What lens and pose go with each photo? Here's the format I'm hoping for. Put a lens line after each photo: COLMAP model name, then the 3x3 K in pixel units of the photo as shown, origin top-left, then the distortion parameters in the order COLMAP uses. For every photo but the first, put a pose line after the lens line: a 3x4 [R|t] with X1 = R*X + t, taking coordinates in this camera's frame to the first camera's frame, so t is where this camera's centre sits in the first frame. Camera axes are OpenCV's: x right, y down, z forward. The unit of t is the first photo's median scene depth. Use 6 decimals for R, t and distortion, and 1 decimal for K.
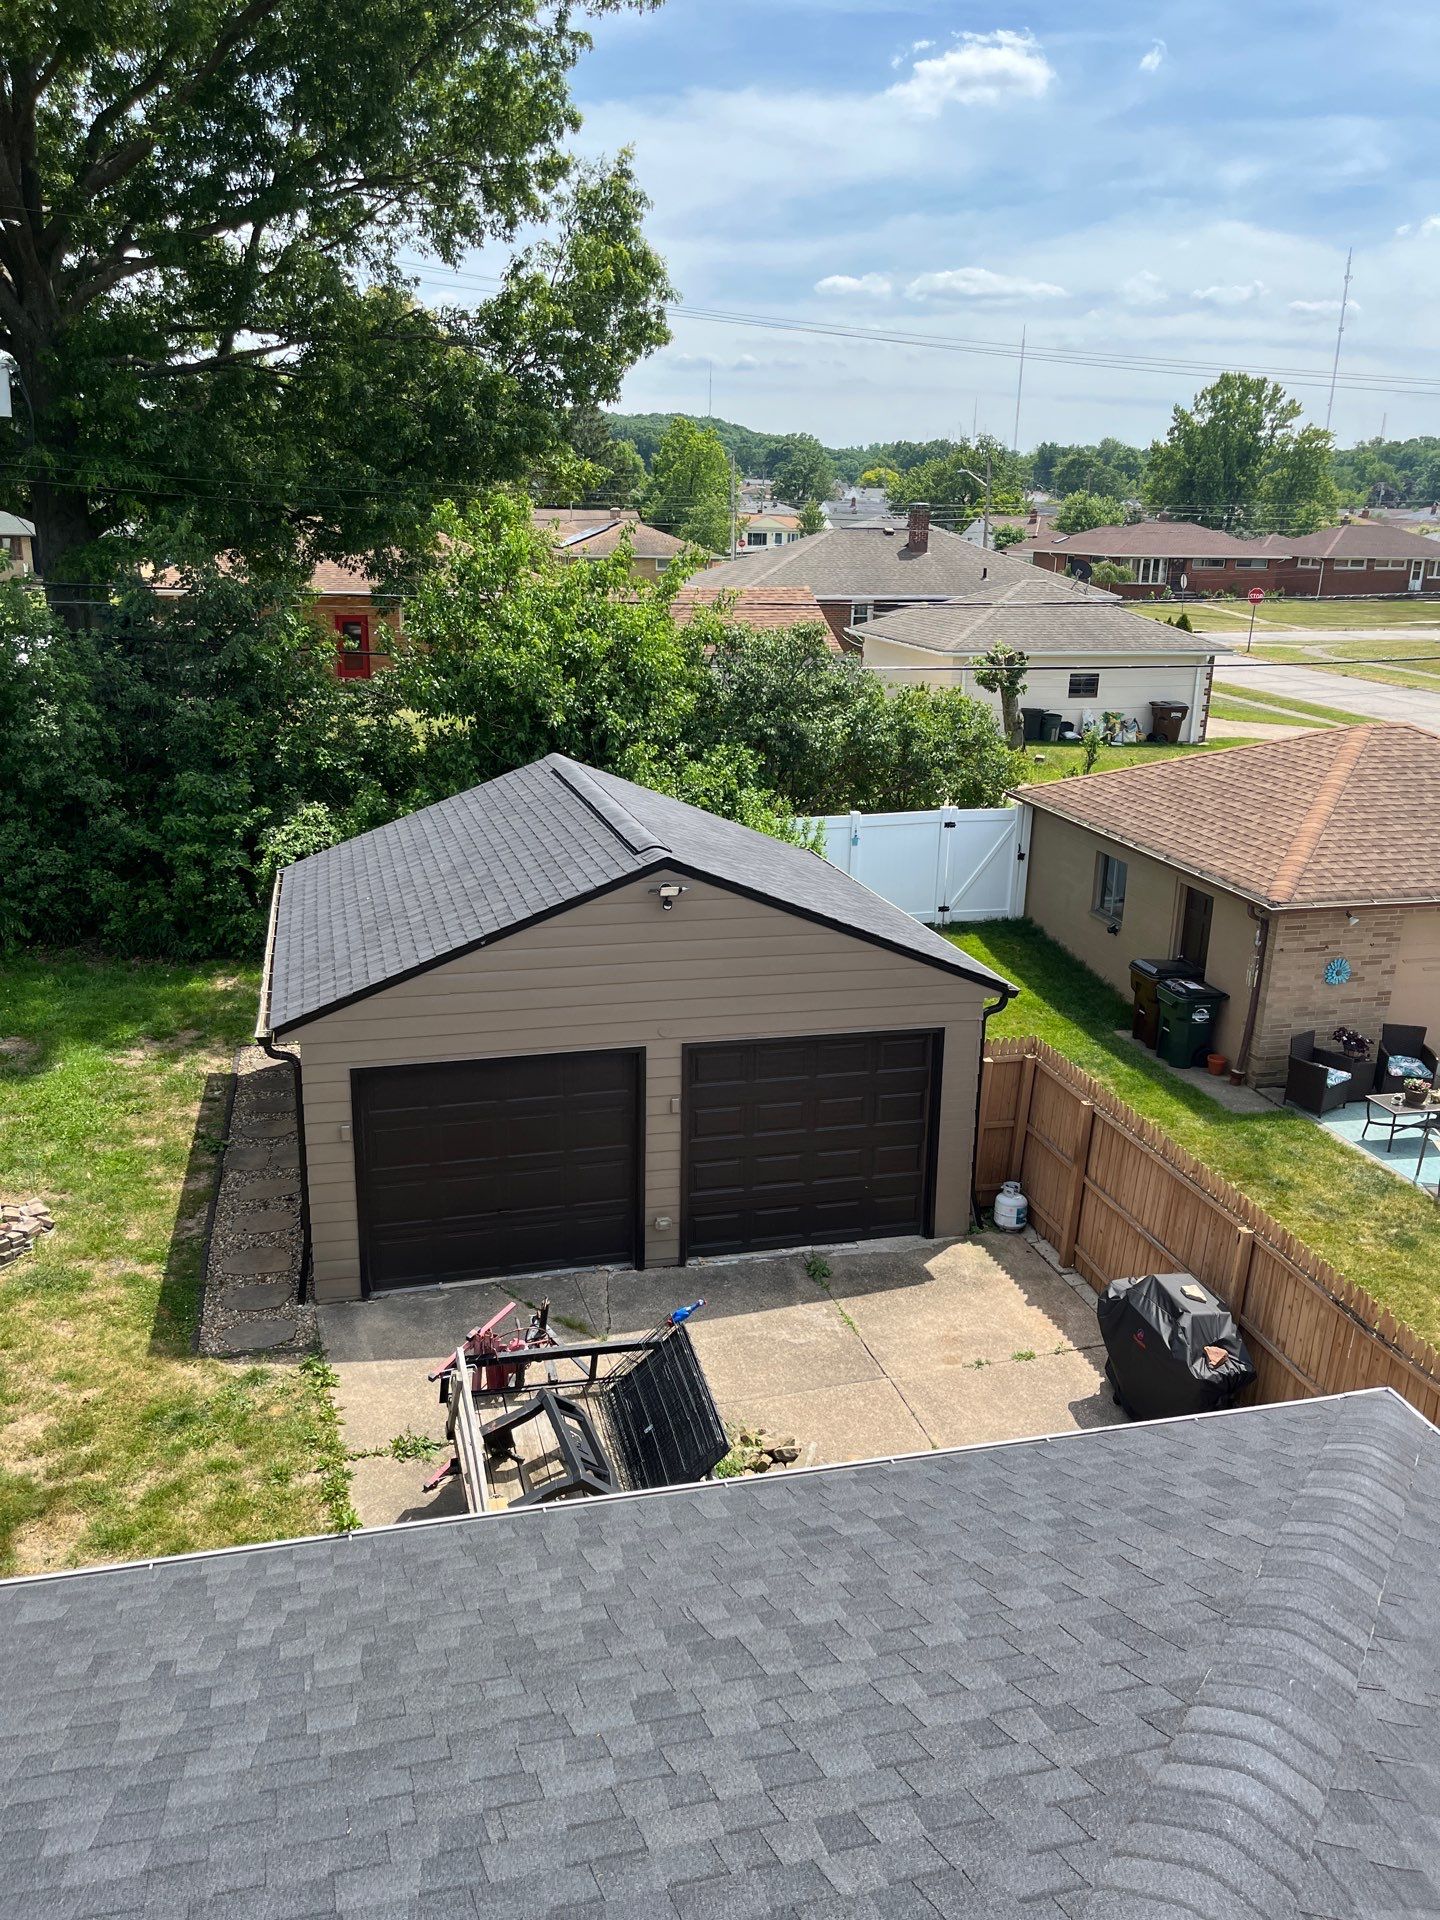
lens RADIAL K [[1487.3, 0, 720.0], [0, 1487.3, 960.0], [0, 0, 1]] dist [-0.001432, -0.003052]
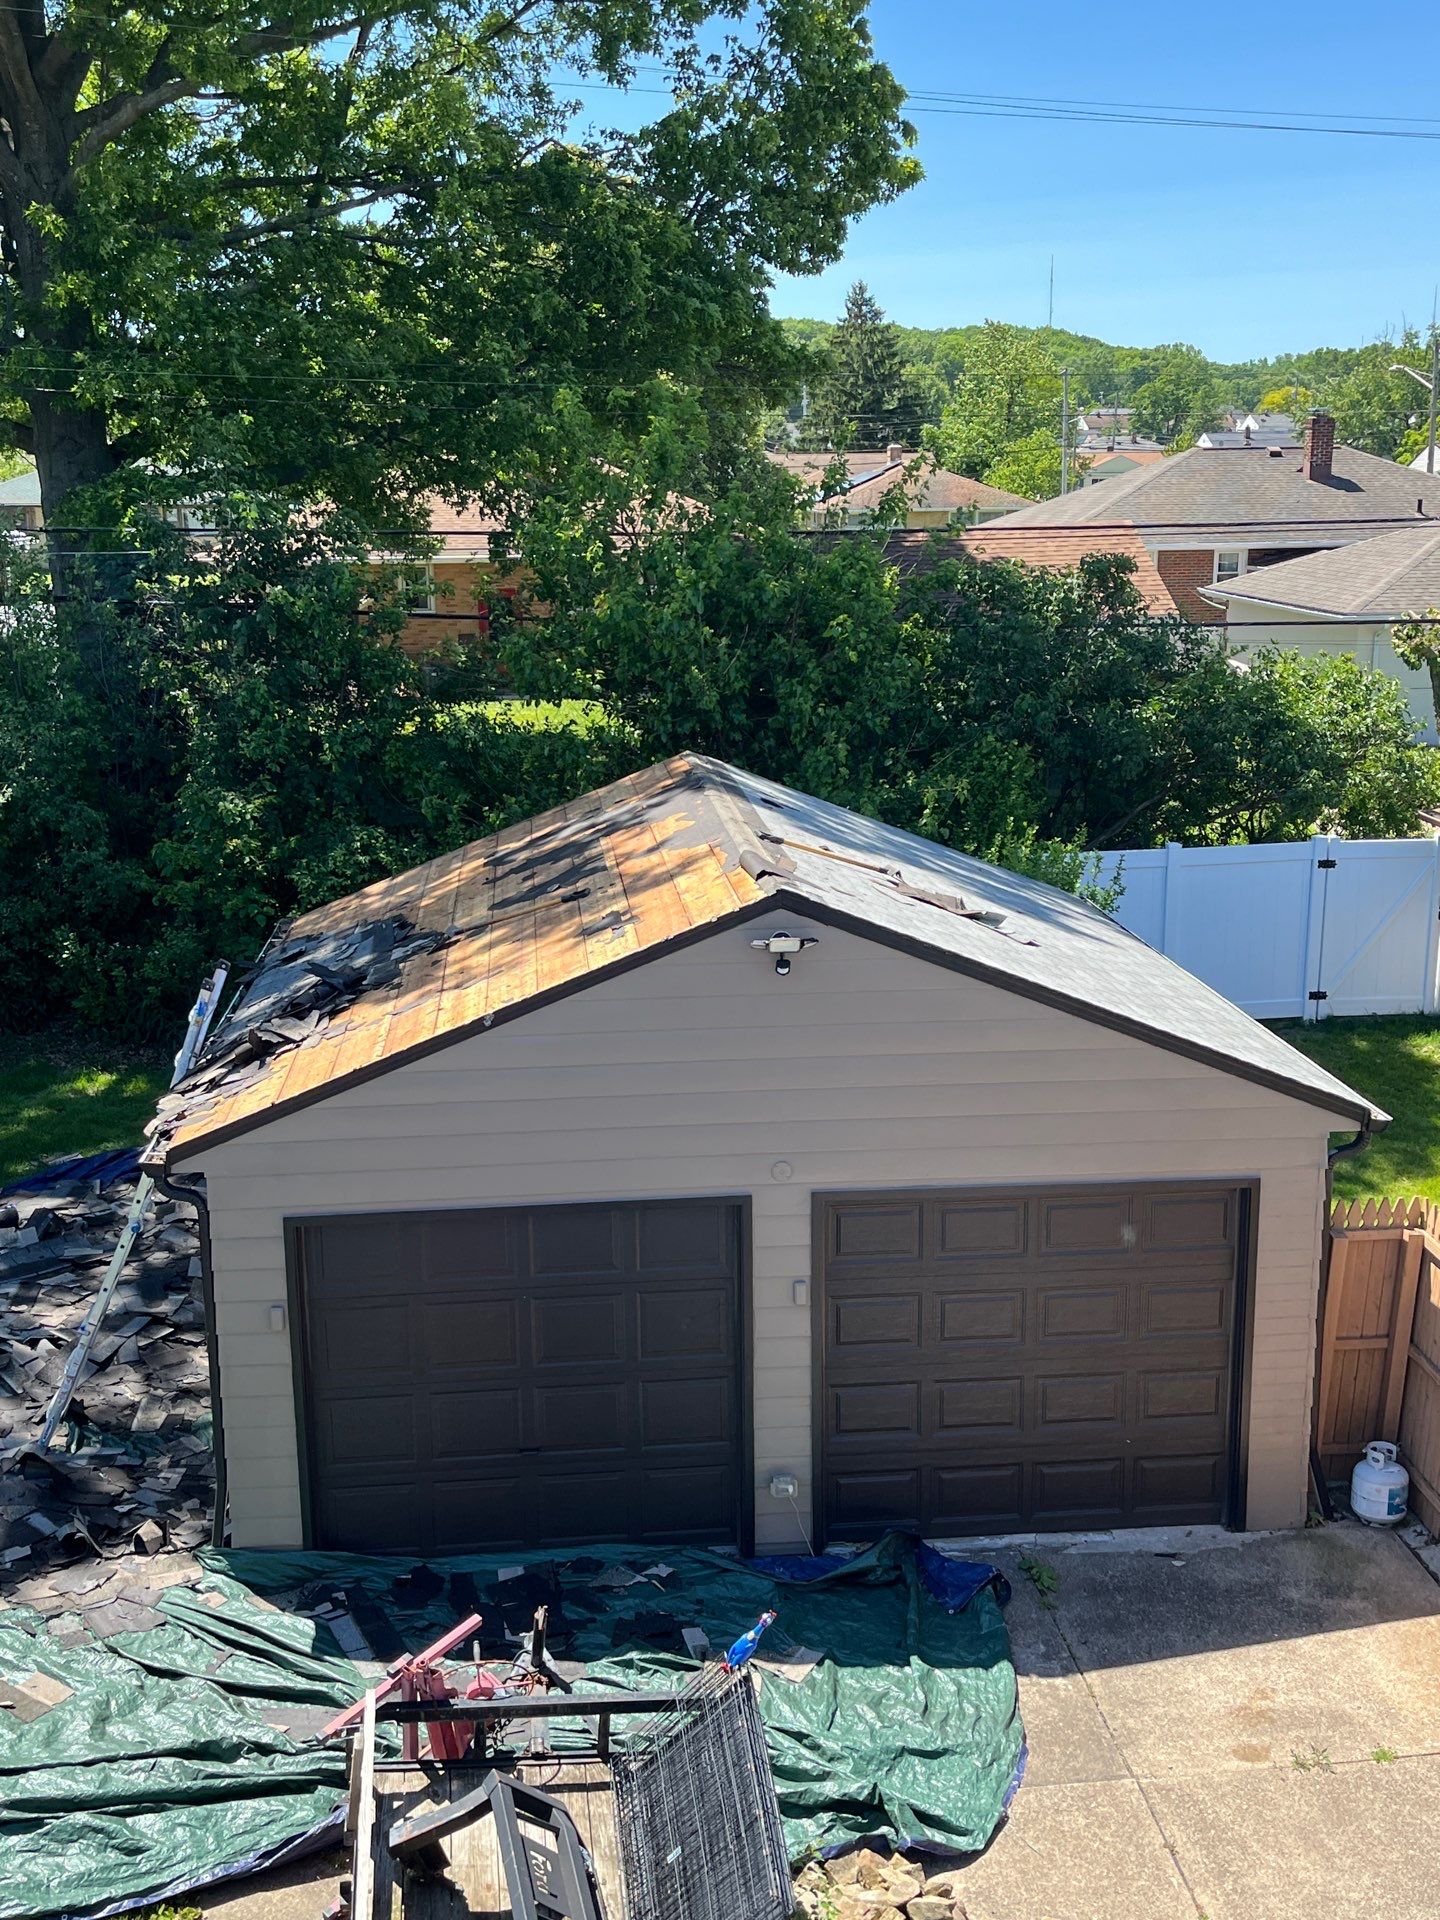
lens RADIAL K [[2042.3, 0, 720.0], [0, 2042.3, 960.0], [0, 0, 1]] dist [0.007089, -0.030723]
pose [[0.985271, 0.008411, -0.170795, 0.073534], [-0.018456, 0.998186, -0.057307, 0.008353], [0.170003, 0.059615, 0.983639, 0.140235]]
